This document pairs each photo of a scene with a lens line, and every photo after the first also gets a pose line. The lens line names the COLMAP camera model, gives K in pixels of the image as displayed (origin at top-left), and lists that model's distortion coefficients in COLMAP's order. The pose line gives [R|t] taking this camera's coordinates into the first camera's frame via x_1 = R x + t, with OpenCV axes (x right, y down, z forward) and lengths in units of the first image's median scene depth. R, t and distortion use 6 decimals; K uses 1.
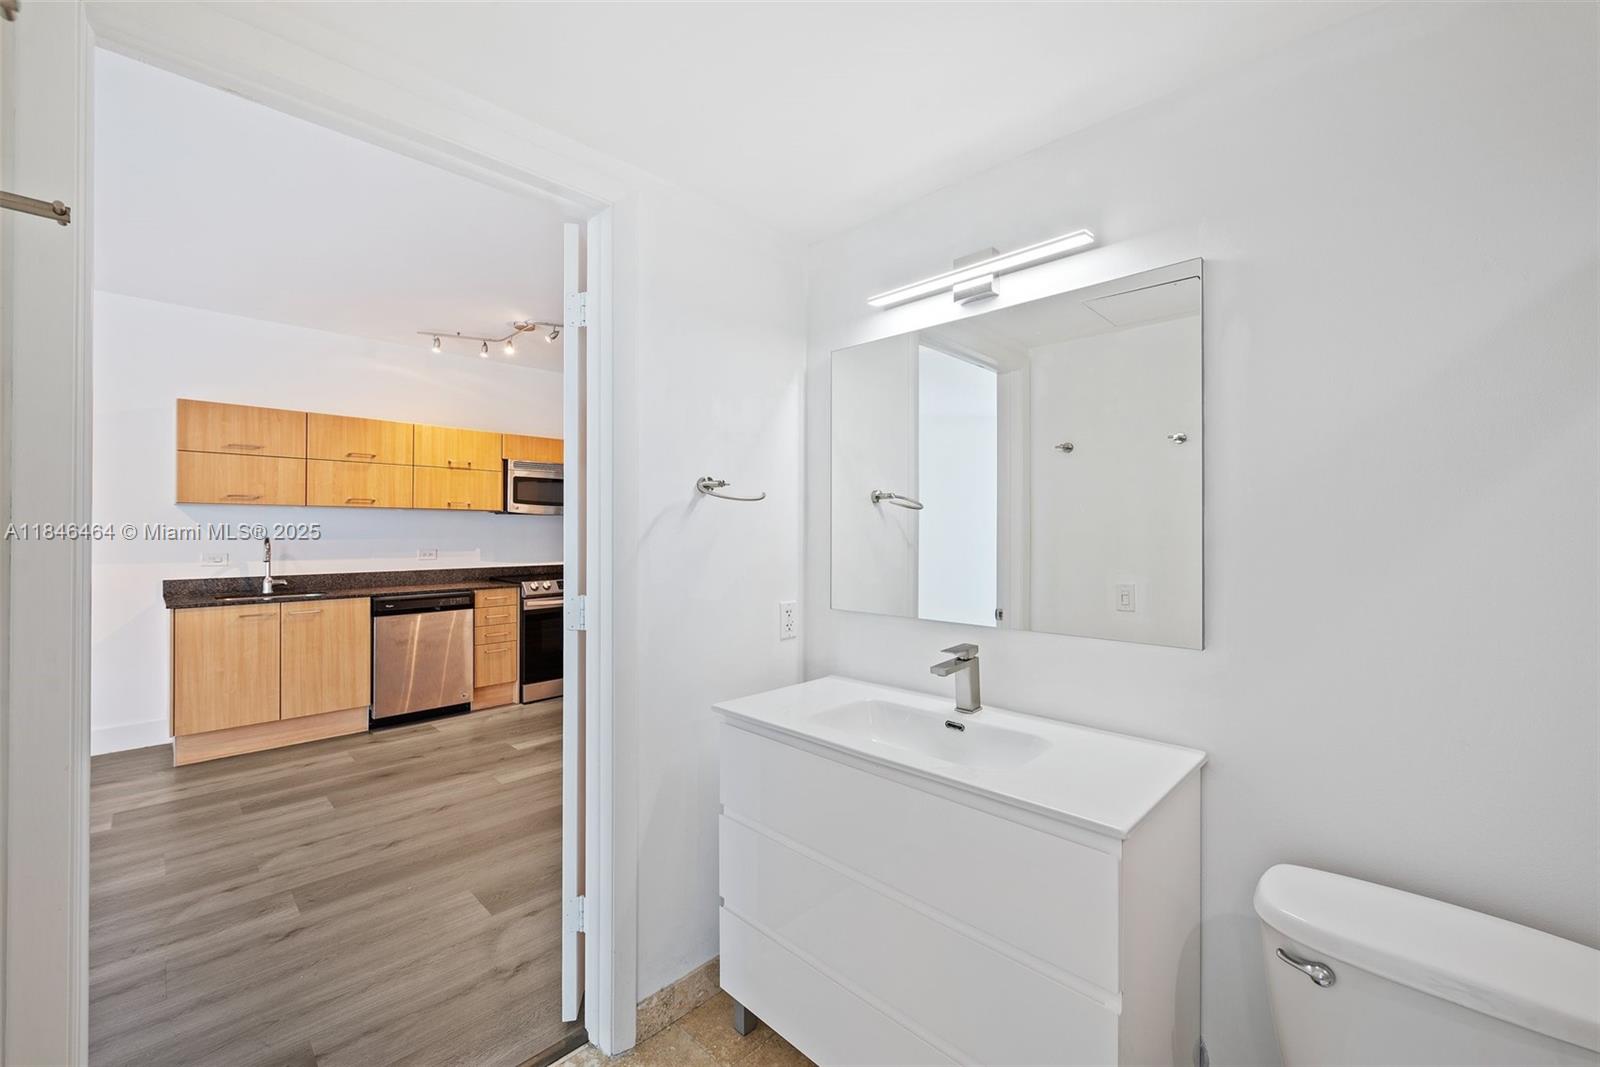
lens RADIAL K [[642.9, 0, 805.4], [0, 642.9, 530.7], [0, 0, 1]] dist [-0.002063, -0.000501]
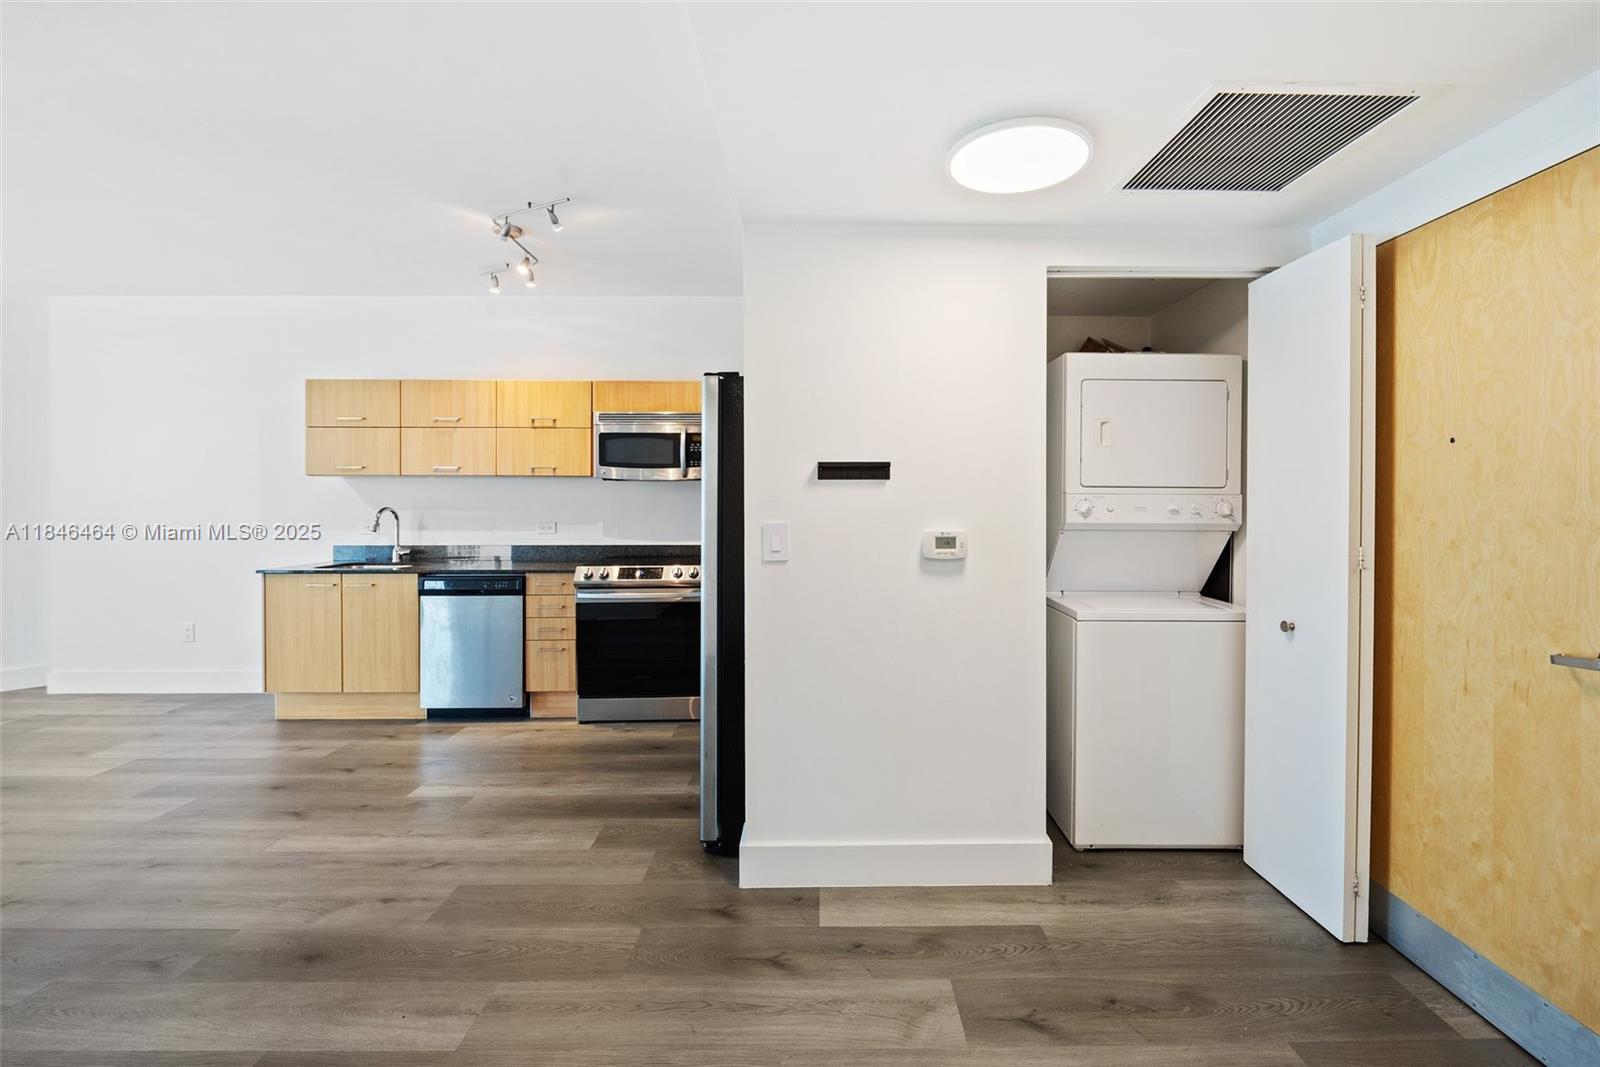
lens RADIAL K [[670.5, 0, 829.1], [0, 670.5, 503.1], [0, 0, 1]] dist [-0.011996, -0.000210]
pose [[0.706625, 0.001806, -0.707586, 0.619711], [0.002704, 0.999983, 0.005253, -0.001025], [0.707583, -0.005625, 0.706608, 1.133353]]
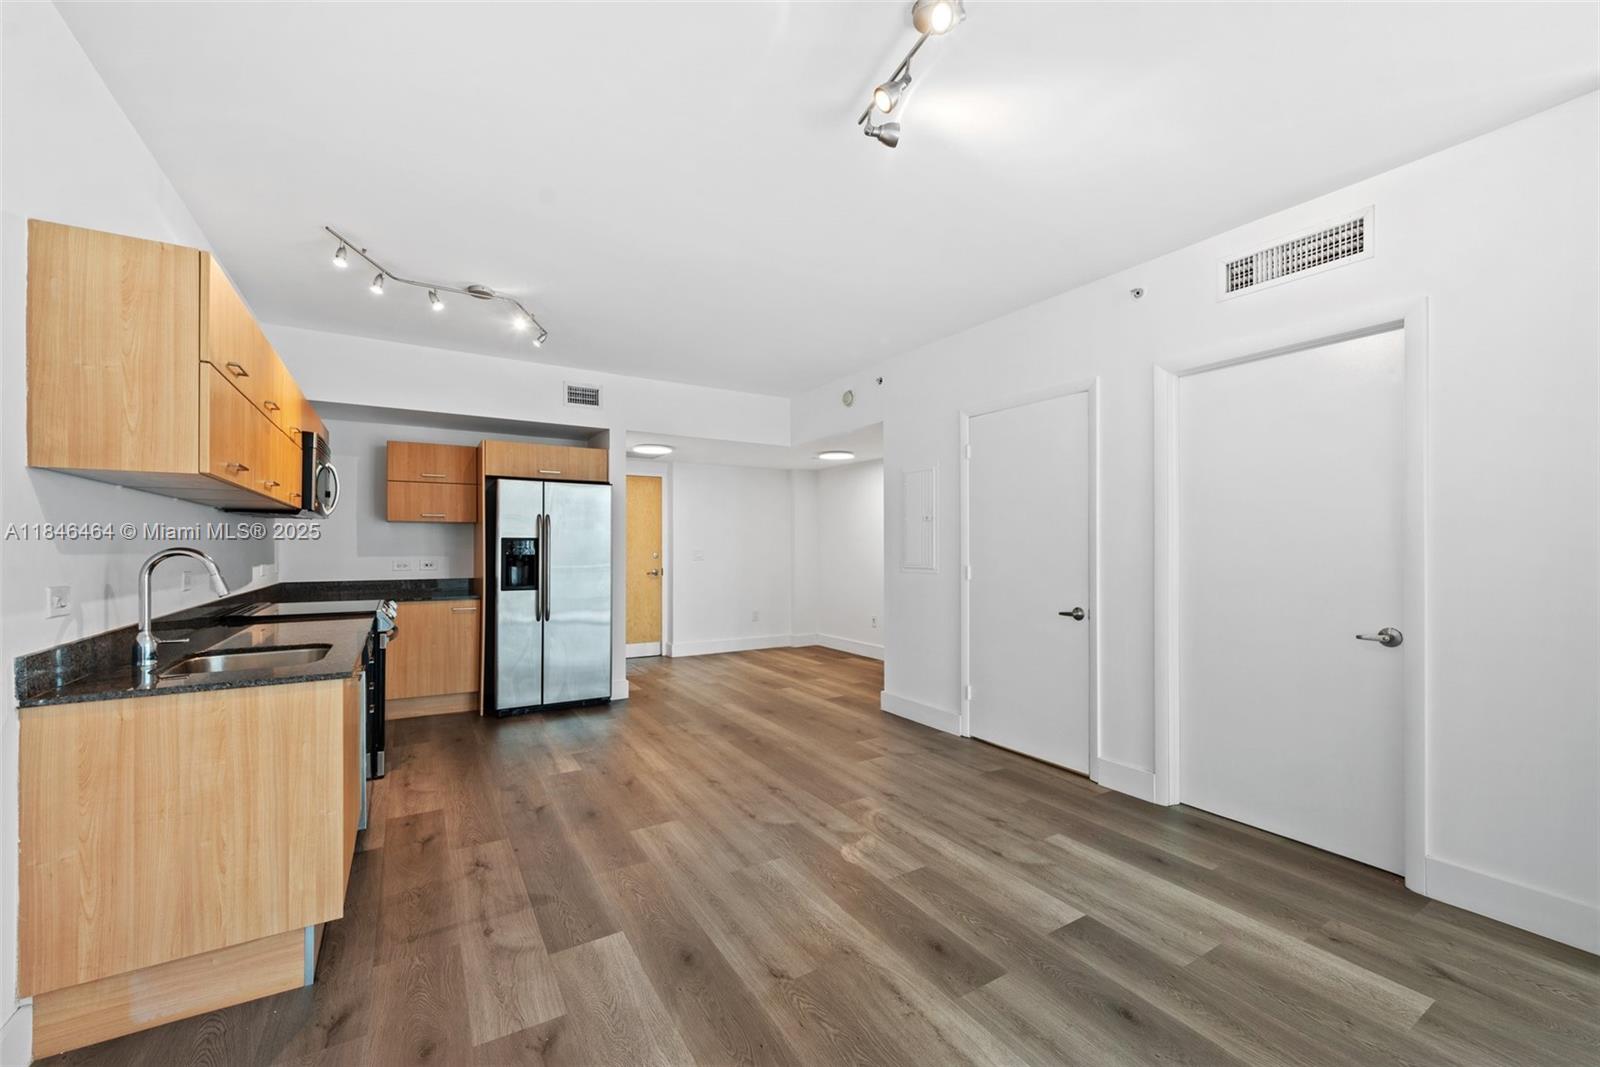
lens RADIAL K [[643.5, 0, 816.0], [0, 643.5, 543.6], [0, 0, 1]] dist [0.002573, -0.000029]
pose [[0.232147, 0.002217, 0.972678, -1.828202], [0.000432, 0.999997, -0.002382, 0.011644], [-0.972681, 0.000973, 0.232146, 0.620291]]
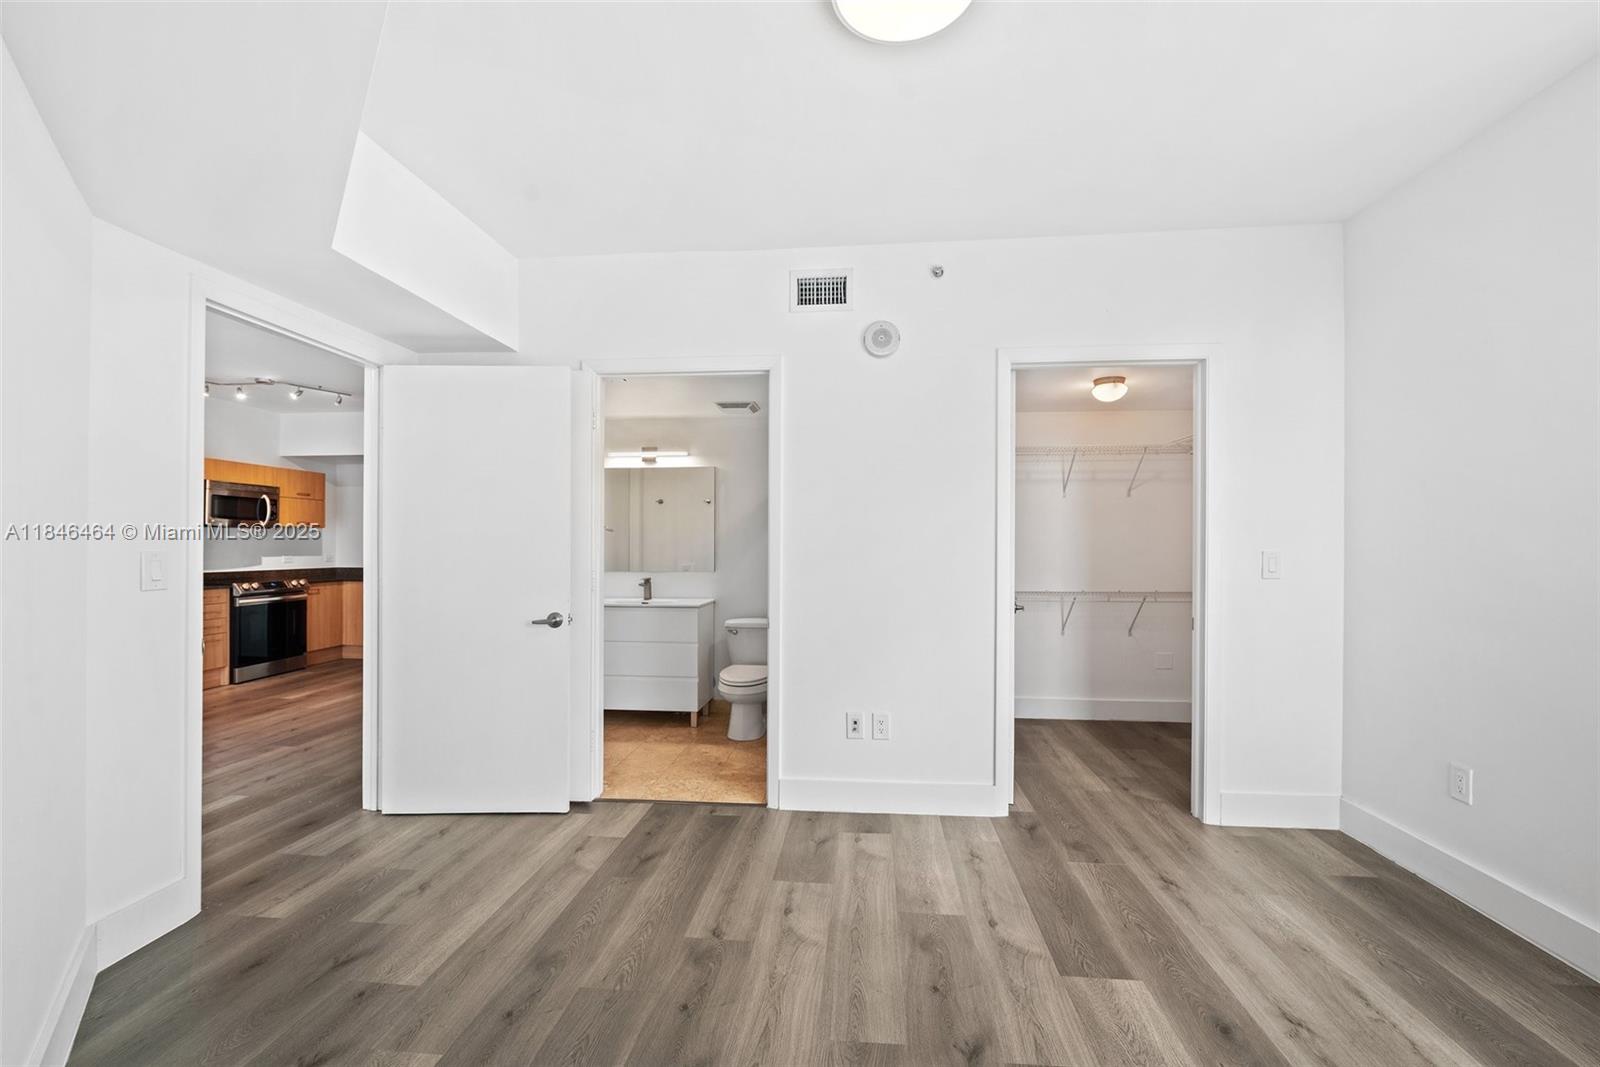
lens RADIAL K [[668.6, 0, 796.0], [0, 668.6, 545.8], [0, 0, 1]] dist [-0.001024, -0.000171]
pose [[0.786771, -0.002684, 0.617240, -0.679272], [0.000835, 0.999994, 0.003283, 0.010031], [-0.617245, -0.002067, 0.786768, -1.136835]]
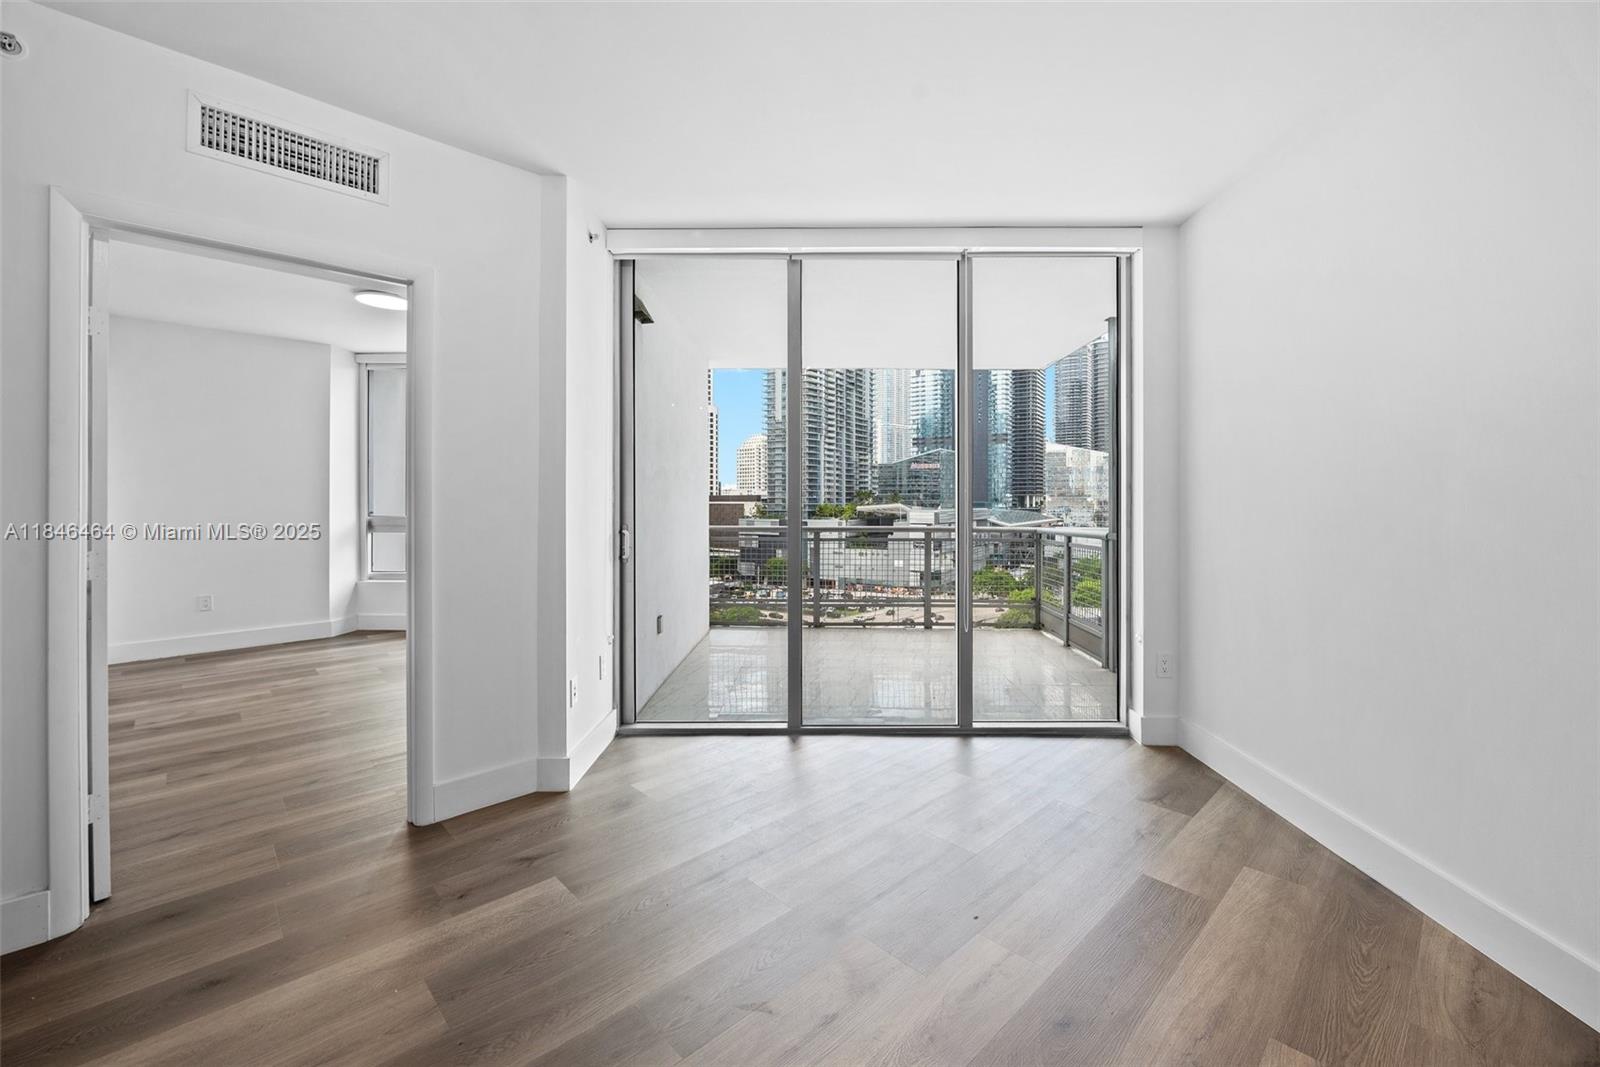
lens RADIAL K [[650.0, 0, 815.0], [0, 650.0, 503.7], [0, 0, 1]] dist [-0.007930, -0.000116]
pose [[-0.999649, -0.002630, 0.026379, -1.372189], [-0.002562, 0.999993, 0.002622, 0.014333], [-0.026386, 0.002554, -0.999649, 0.951322]]
